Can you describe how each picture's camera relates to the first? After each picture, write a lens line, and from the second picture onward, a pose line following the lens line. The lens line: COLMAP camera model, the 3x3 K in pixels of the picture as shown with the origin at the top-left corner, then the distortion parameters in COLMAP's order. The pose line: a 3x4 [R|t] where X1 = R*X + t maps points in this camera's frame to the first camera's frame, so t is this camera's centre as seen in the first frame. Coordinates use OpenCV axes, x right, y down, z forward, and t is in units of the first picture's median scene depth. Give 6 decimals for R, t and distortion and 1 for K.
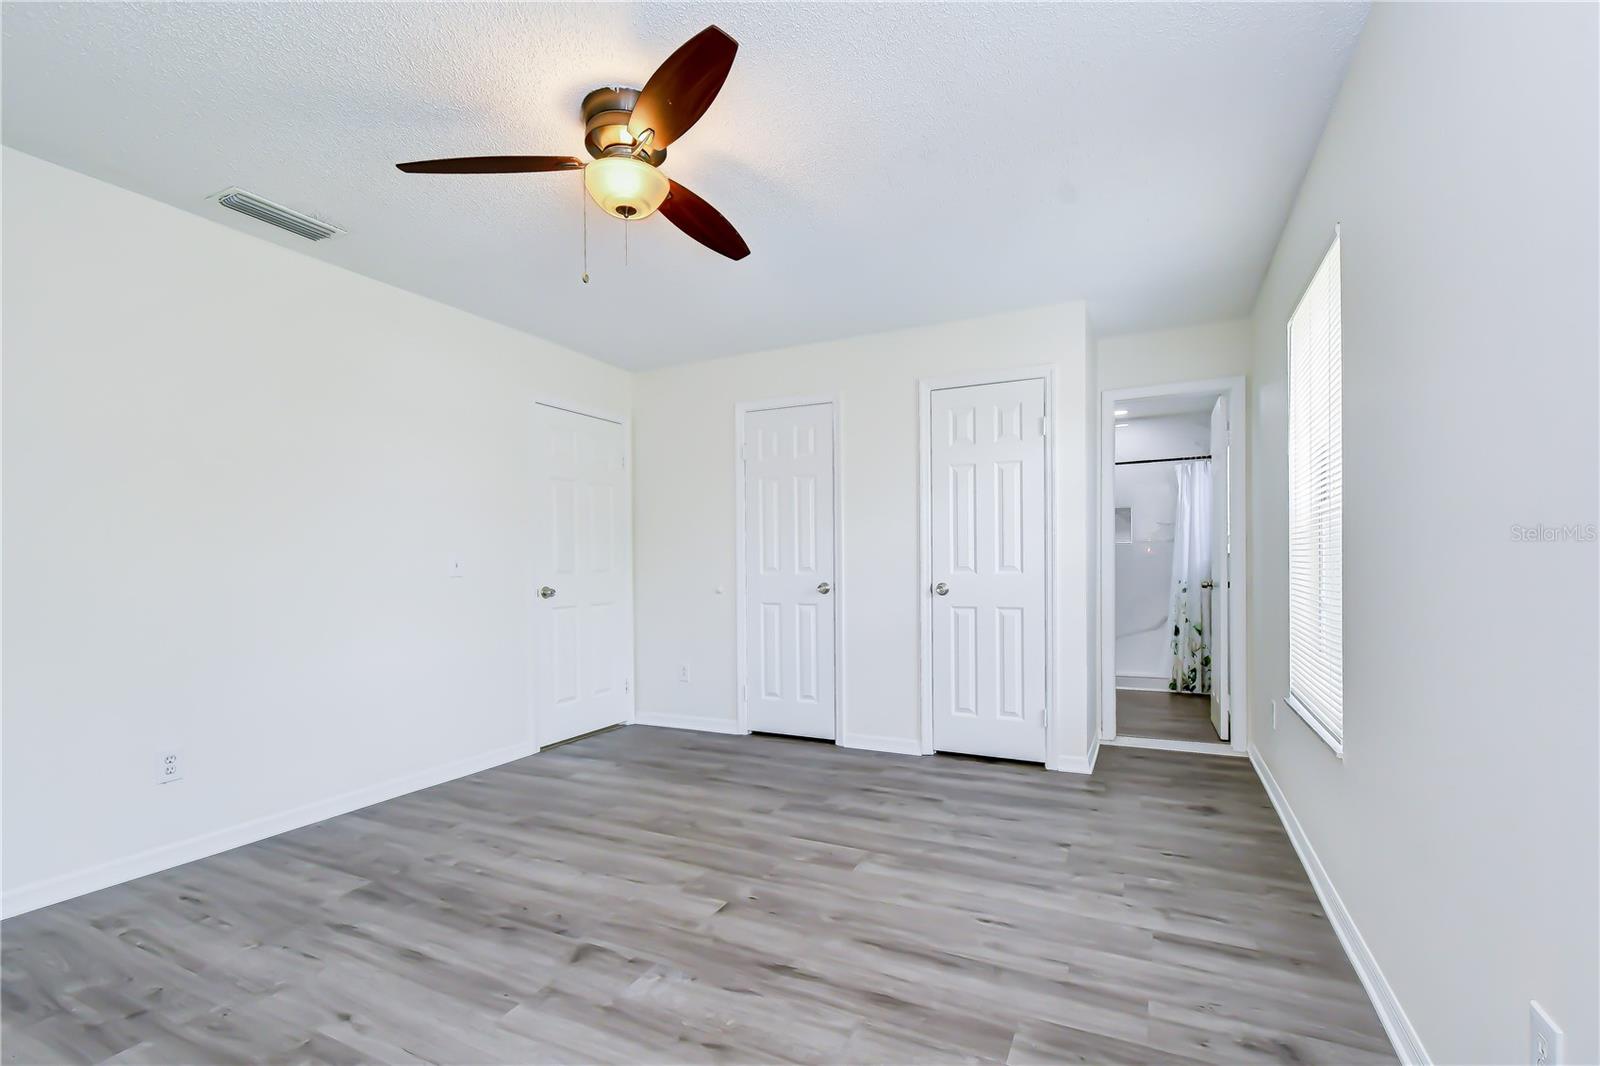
lens RADIAL K [[725.5, 0, 801.8], [0, 725.5, 568.2], [0, 0, 1]] dist [-0.001894, -0.000410]
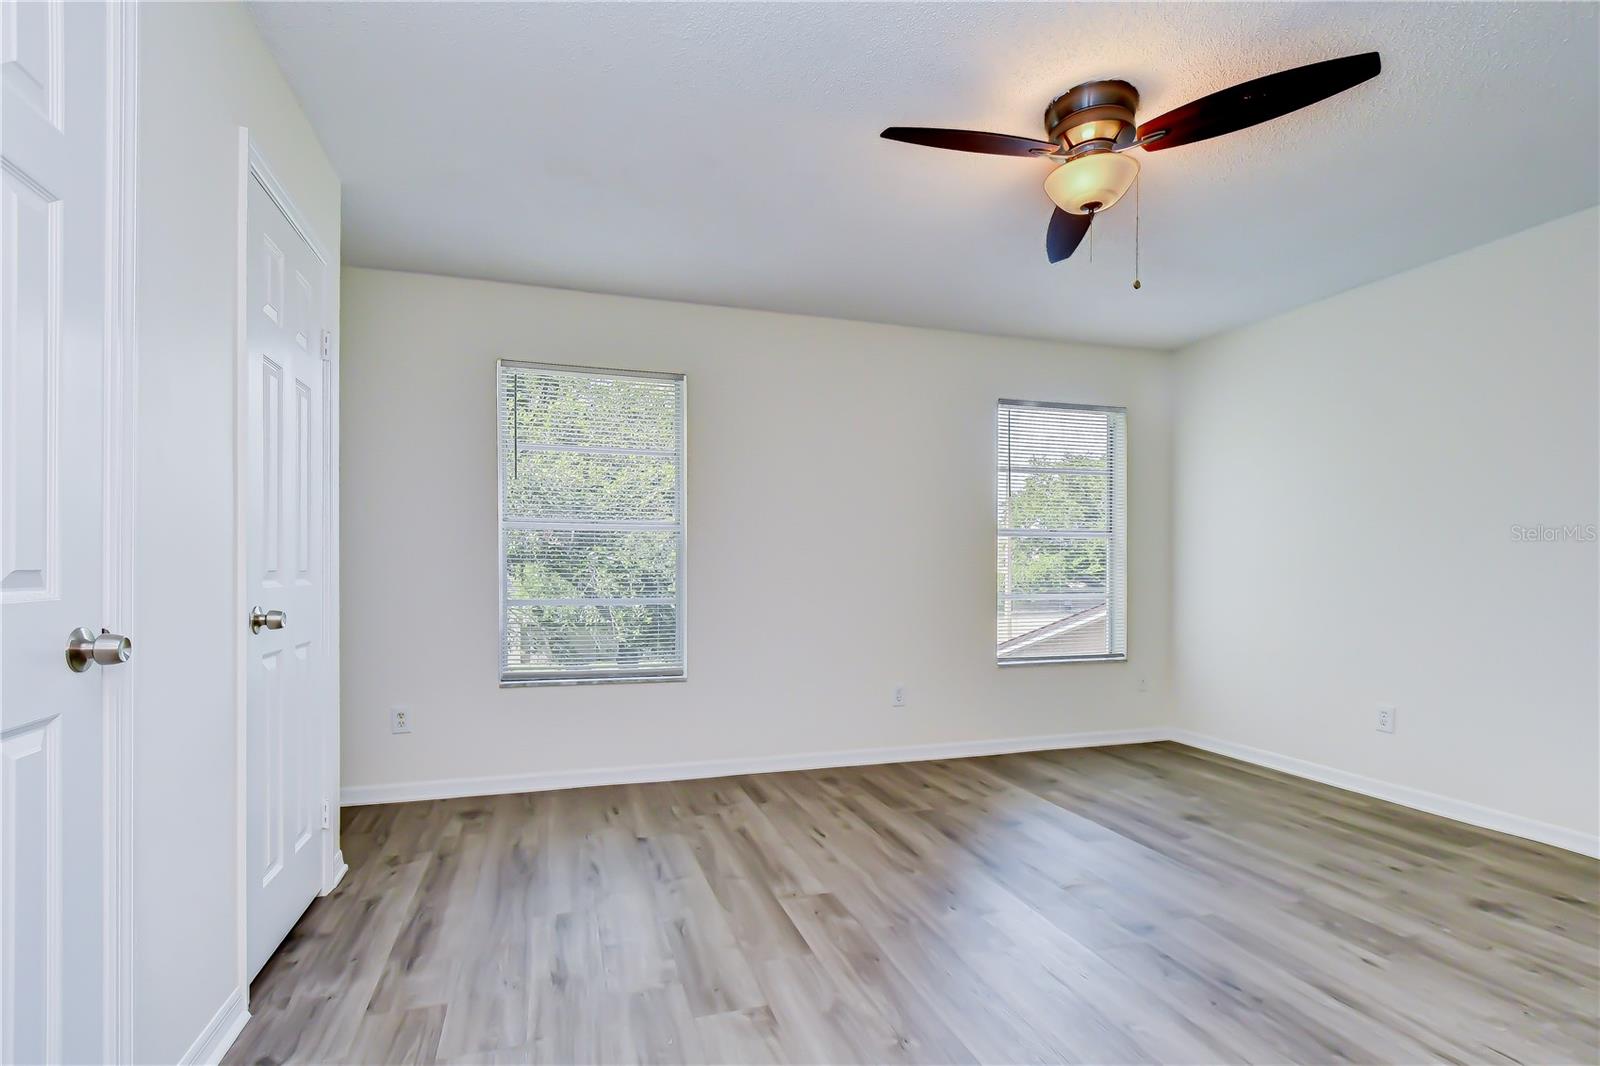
lens RADIAL K [[725.5, 0, 801.8], [0, 725.5, 568.2], [0, 0, 1]] dist [-0.001894, -0.000410]
pose [[-0.704568, 0.007704, 0.709595, -0.441106], [0.008814, 0.999959, -0.002104, 0.003191], [-0.709582, 0.004772, -0.704606, 1.309925]]
